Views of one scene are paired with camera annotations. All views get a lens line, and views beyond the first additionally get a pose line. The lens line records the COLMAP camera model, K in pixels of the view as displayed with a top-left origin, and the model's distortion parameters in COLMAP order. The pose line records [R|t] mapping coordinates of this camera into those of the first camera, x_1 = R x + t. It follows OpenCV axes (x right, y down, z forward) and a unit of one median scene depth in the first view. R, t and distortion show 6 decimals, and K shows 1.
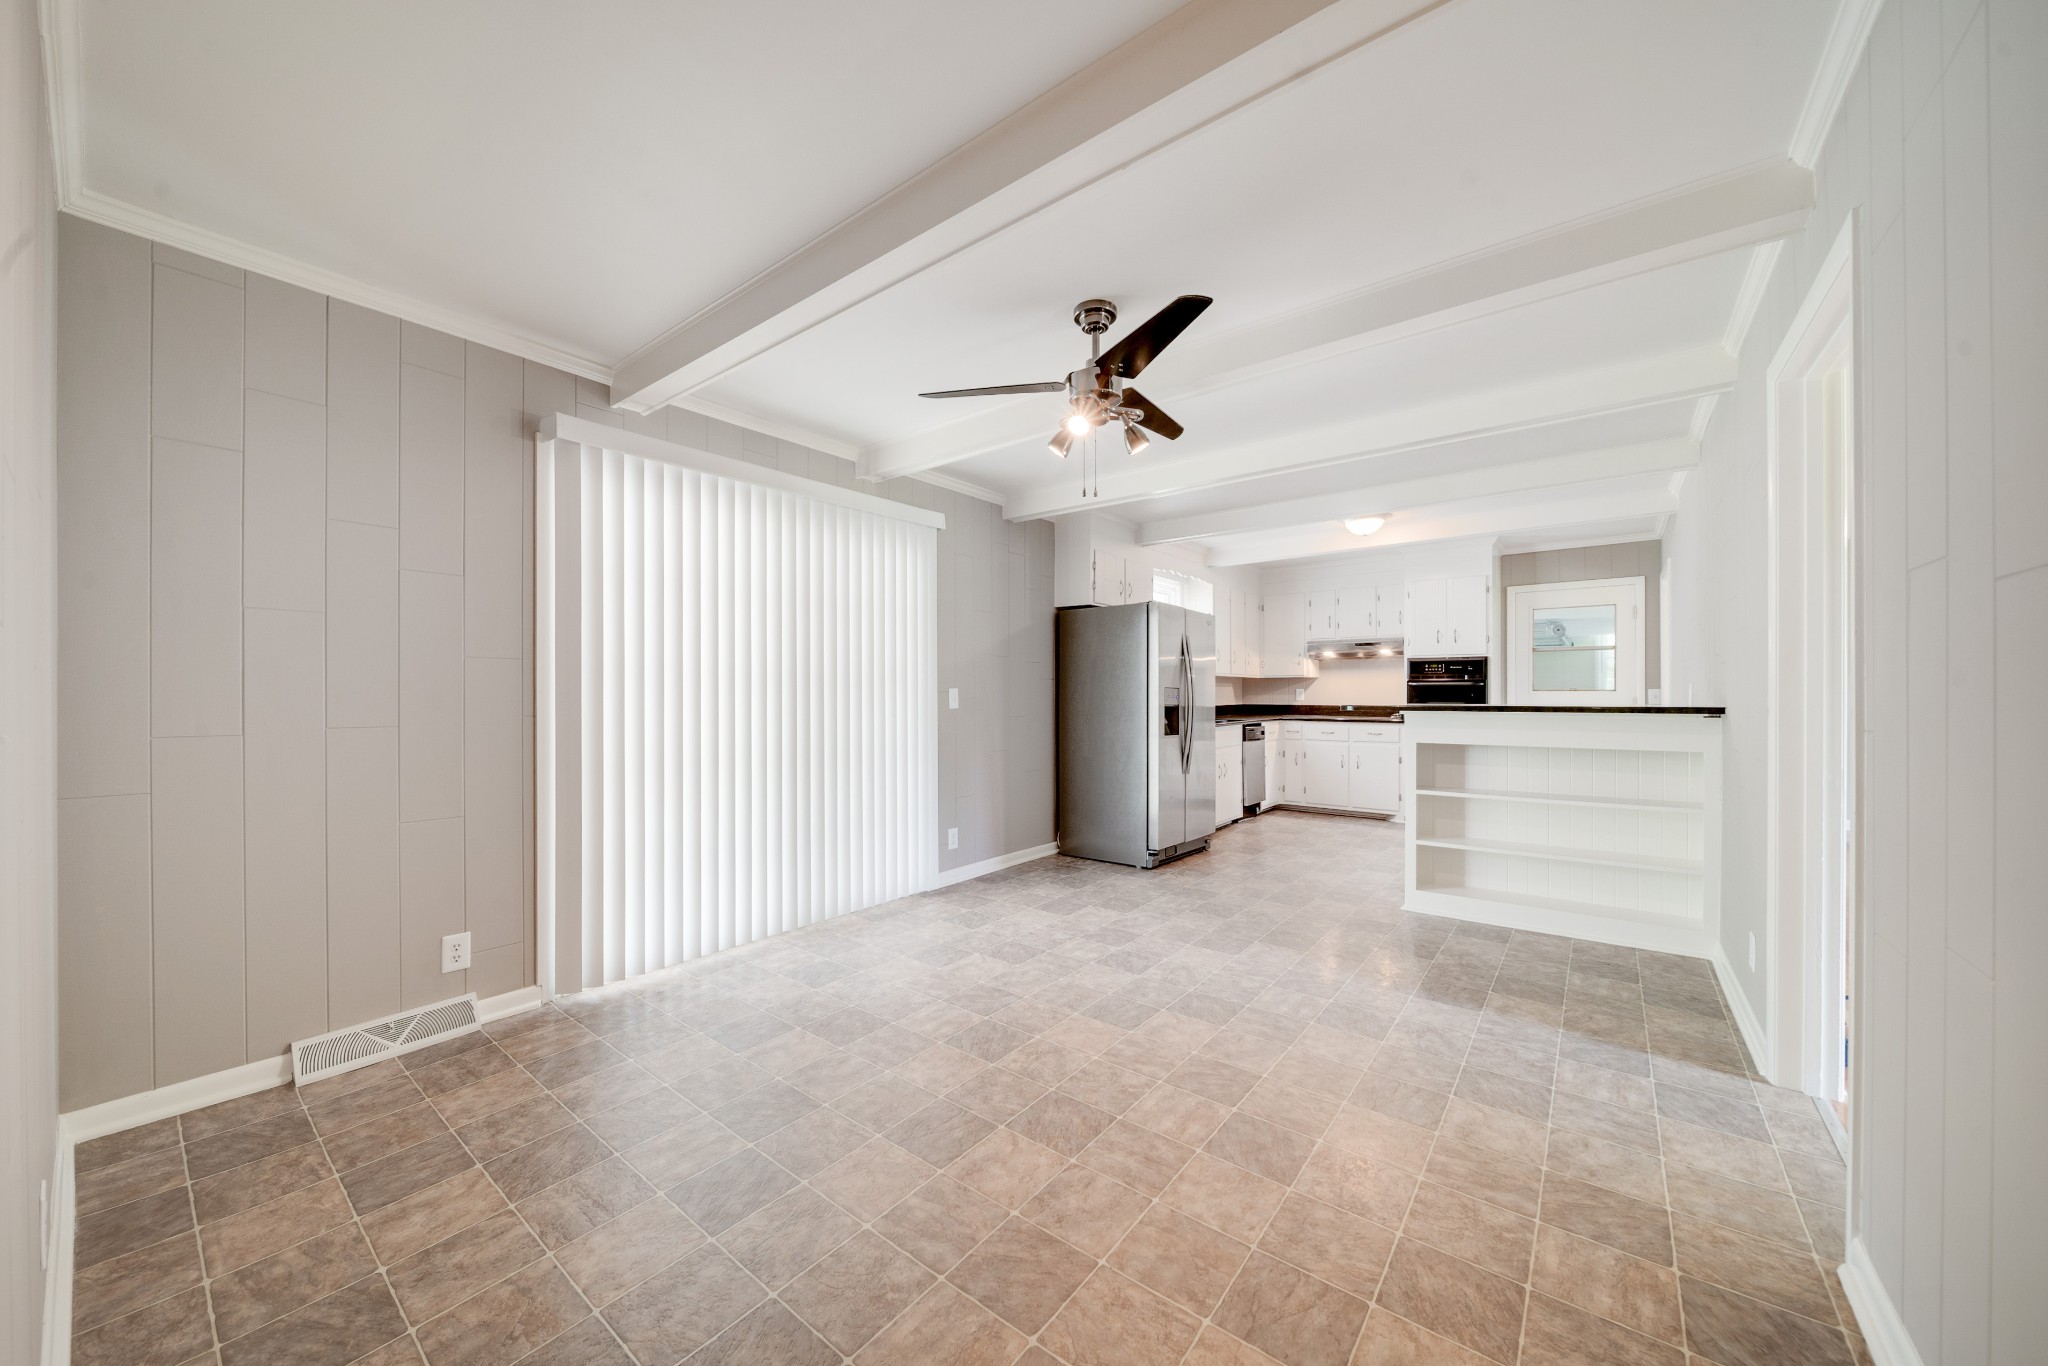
lens RADIAL K [[725.6, 0, 1024.0], [0, 725.6, 683.0], [0, 0, 1]] dist [0.000332, 0.000023]
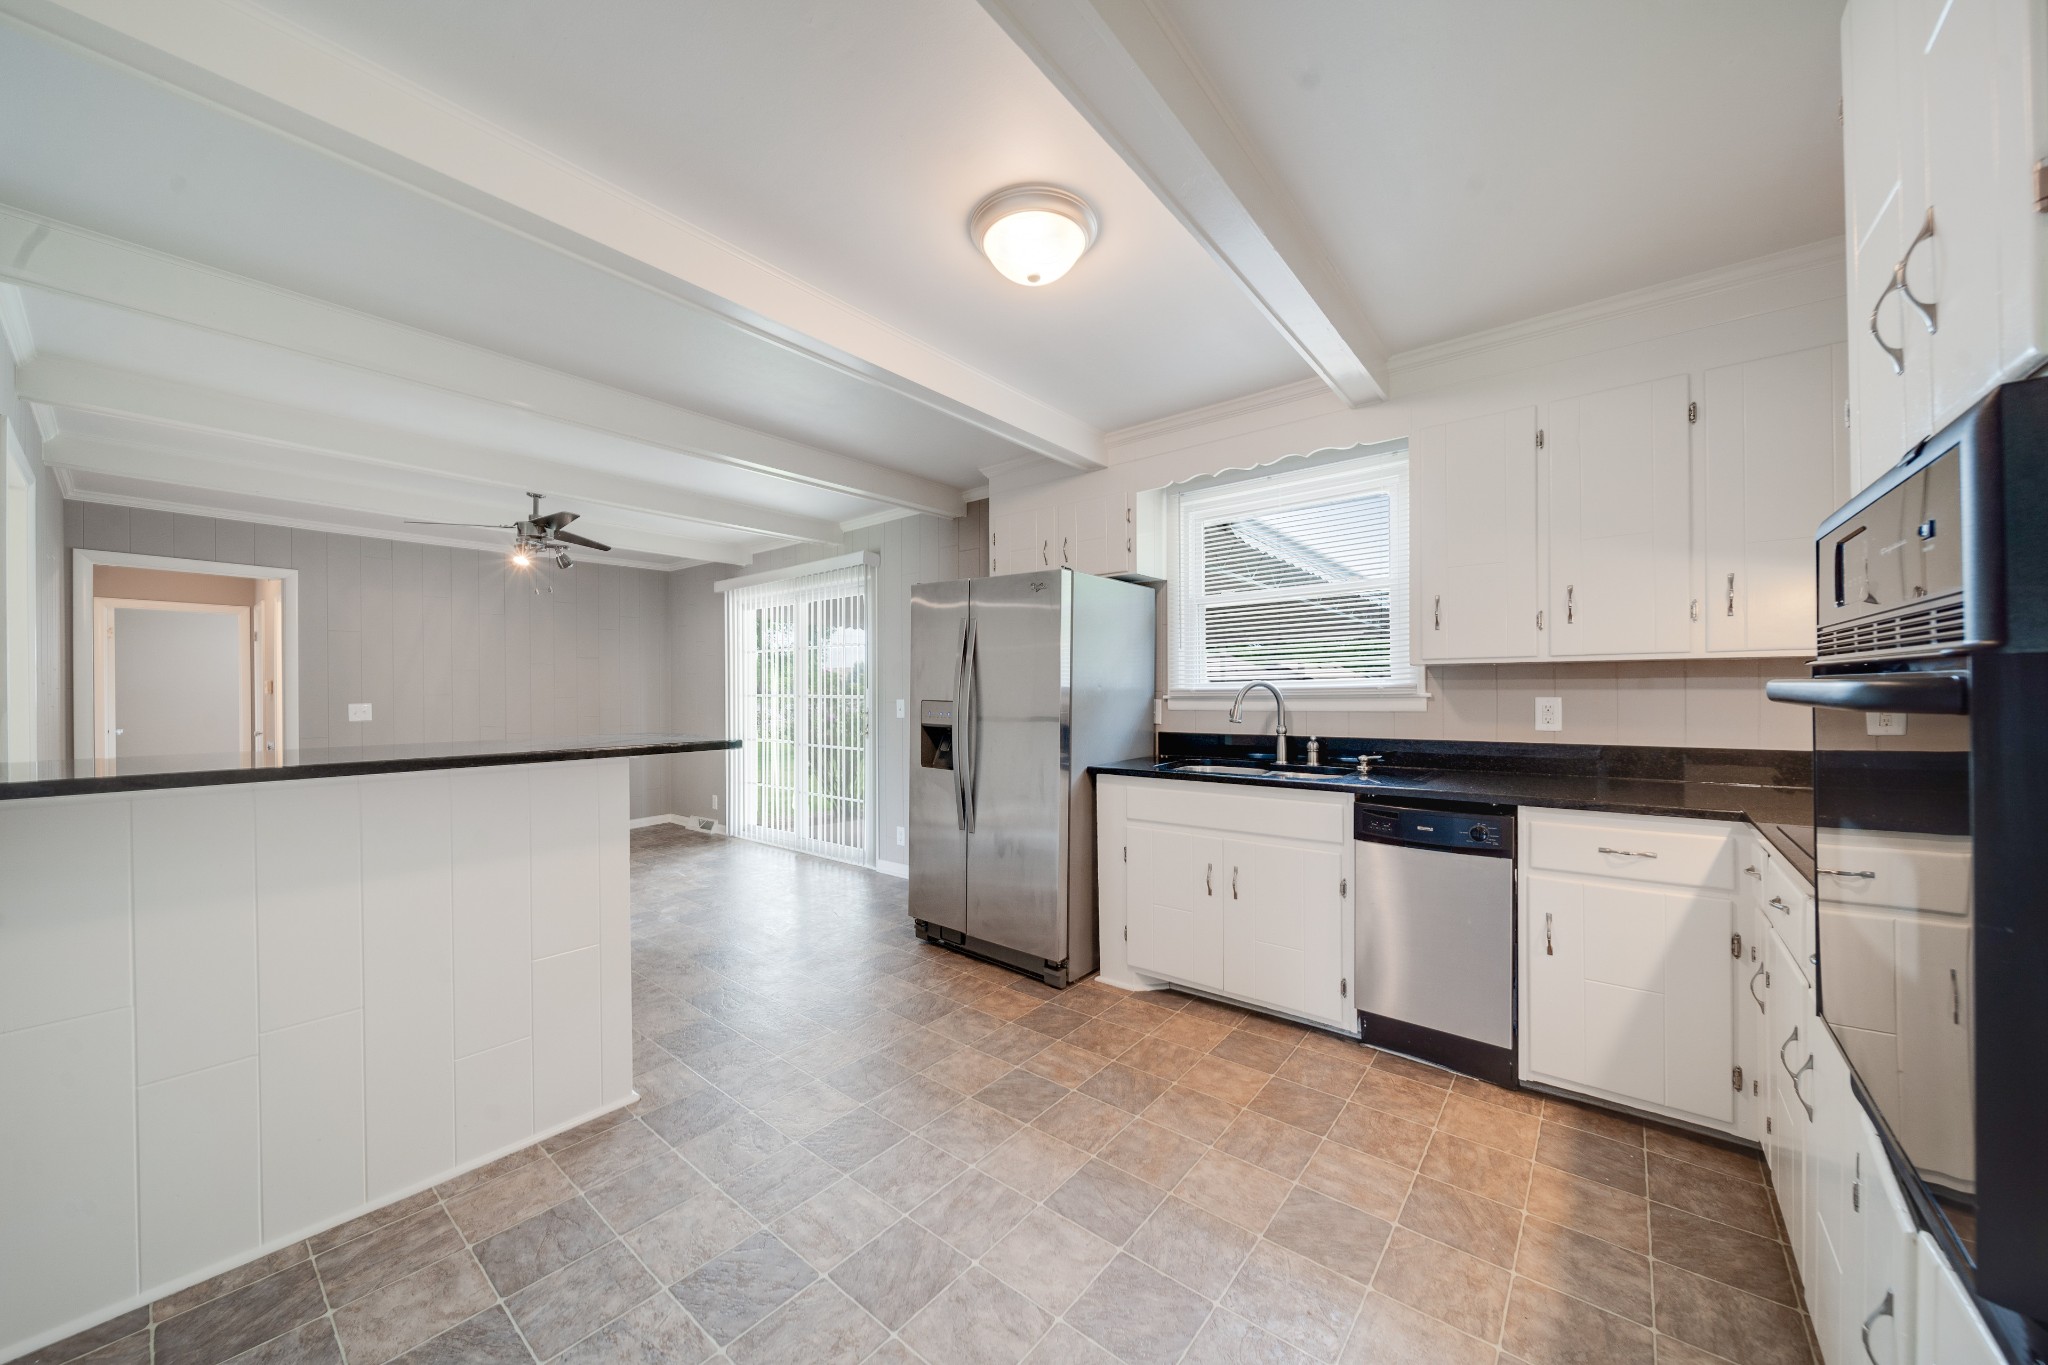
lens RADIAL K [[725.6, 0, 1024.0], [0, 725.6, 682.5], [0, 0, 1]] dist [0.000332, 0.000023]
pose [[-0.015682, -0.011569, -0.999810, 0.619043], [0.020566, 0.999718, -0.011891, -0.001096], [0.999665, -0.020749, -0.015440, 0.748212]]
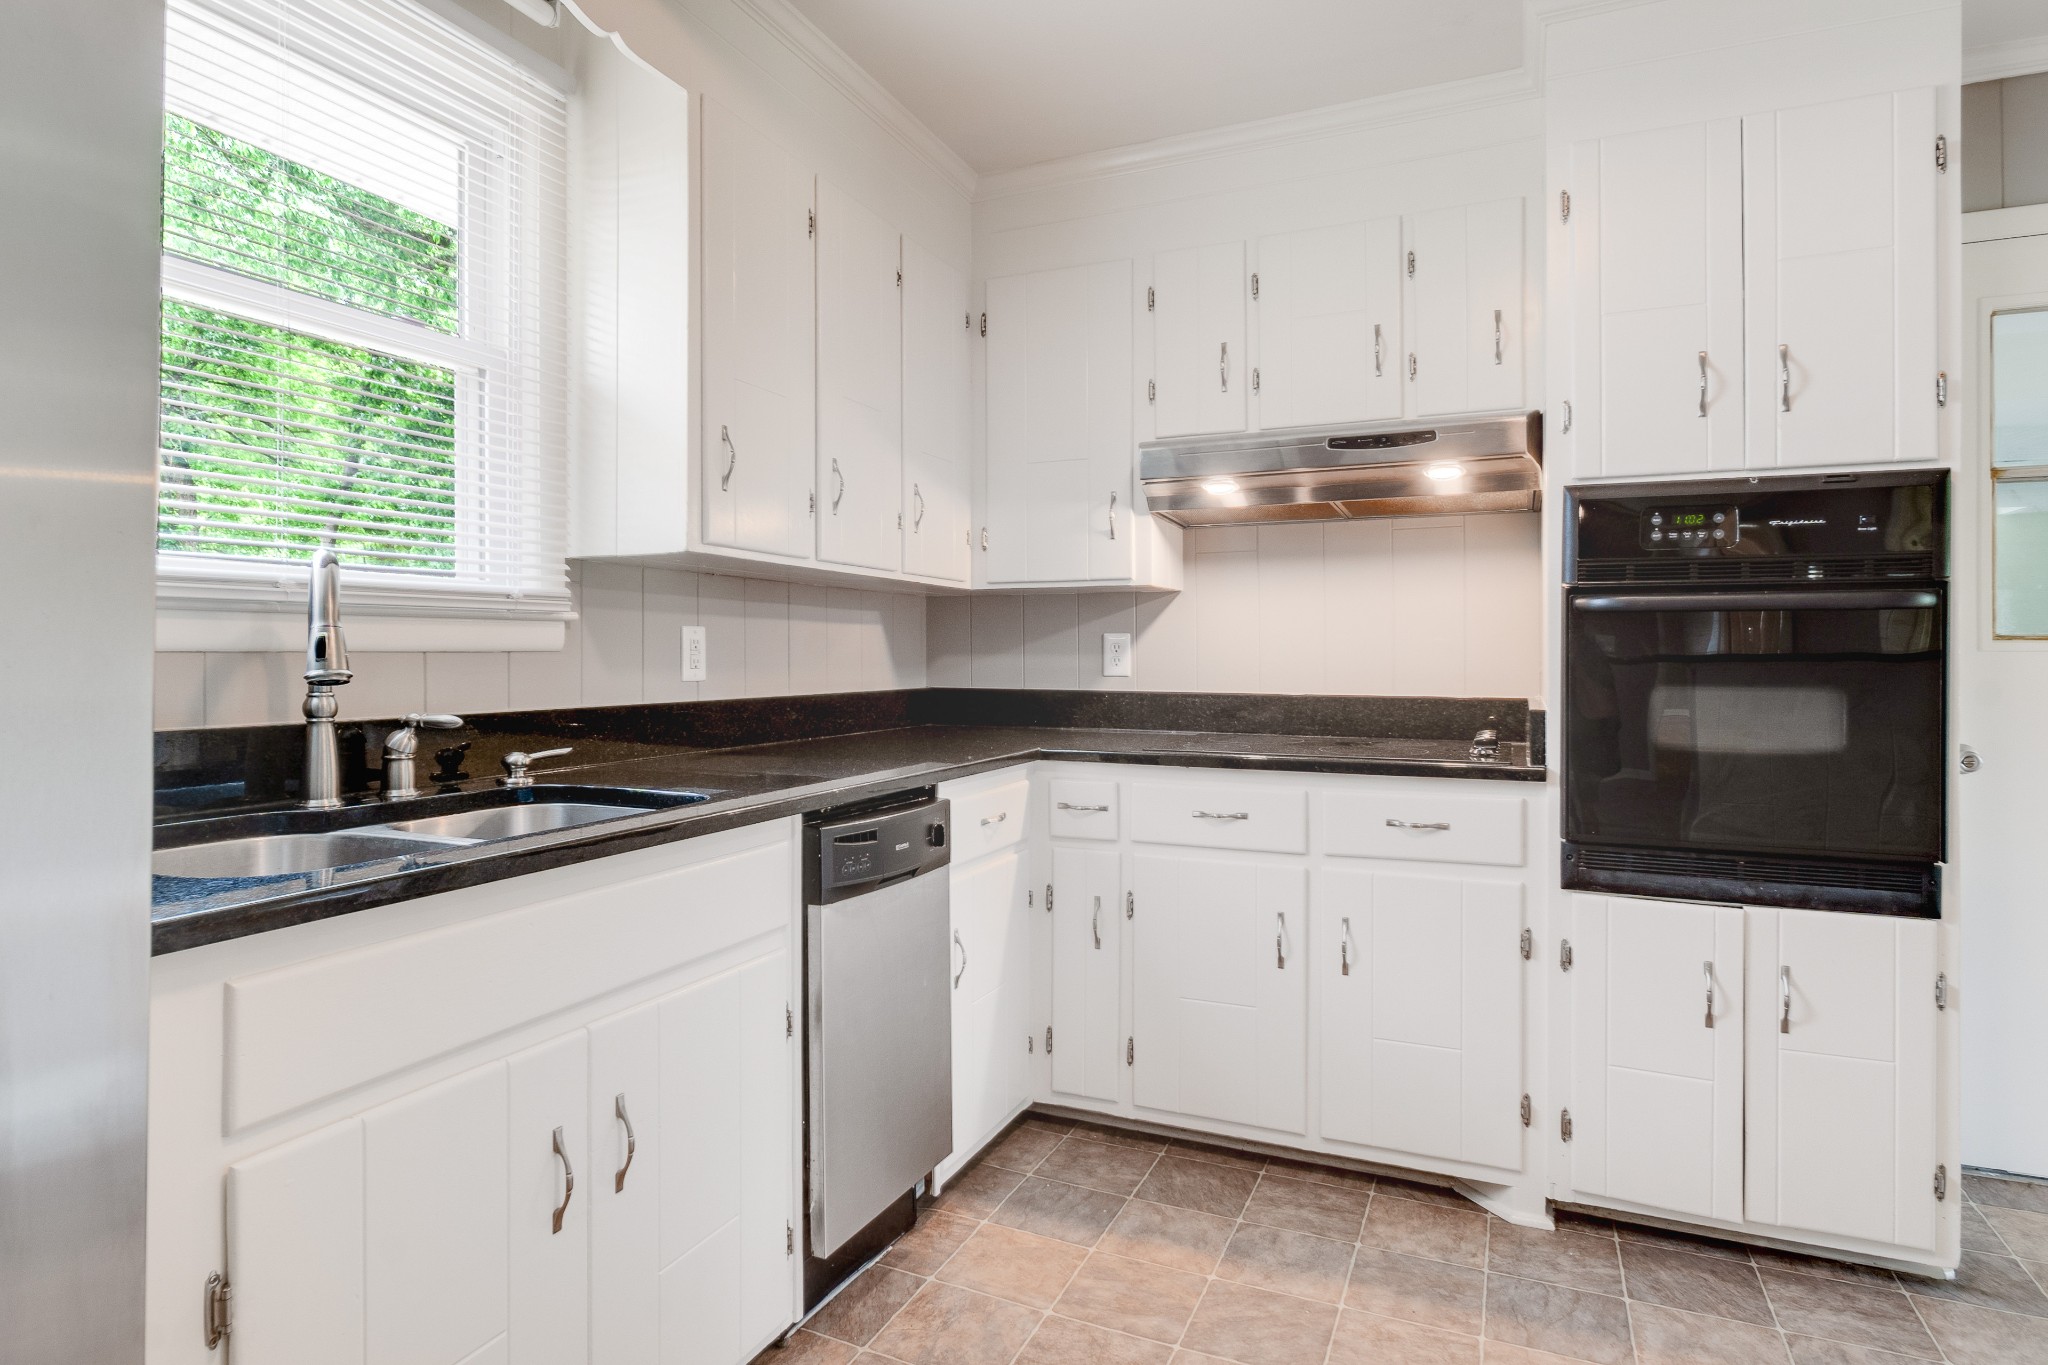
lens RADIAL K [[1154.5, 0, 1019.5], [0, 1154.5, 654.6], [0, 0, 1]] dist [0.017511, 0.000646]
pose [[0.966268, 0.000842, 0.257539, 0.250455], [-0.003603, 0.999941, 0.010249, 0.012324], [-0.257515, -0.010831, 0.966214, 0.633709]]
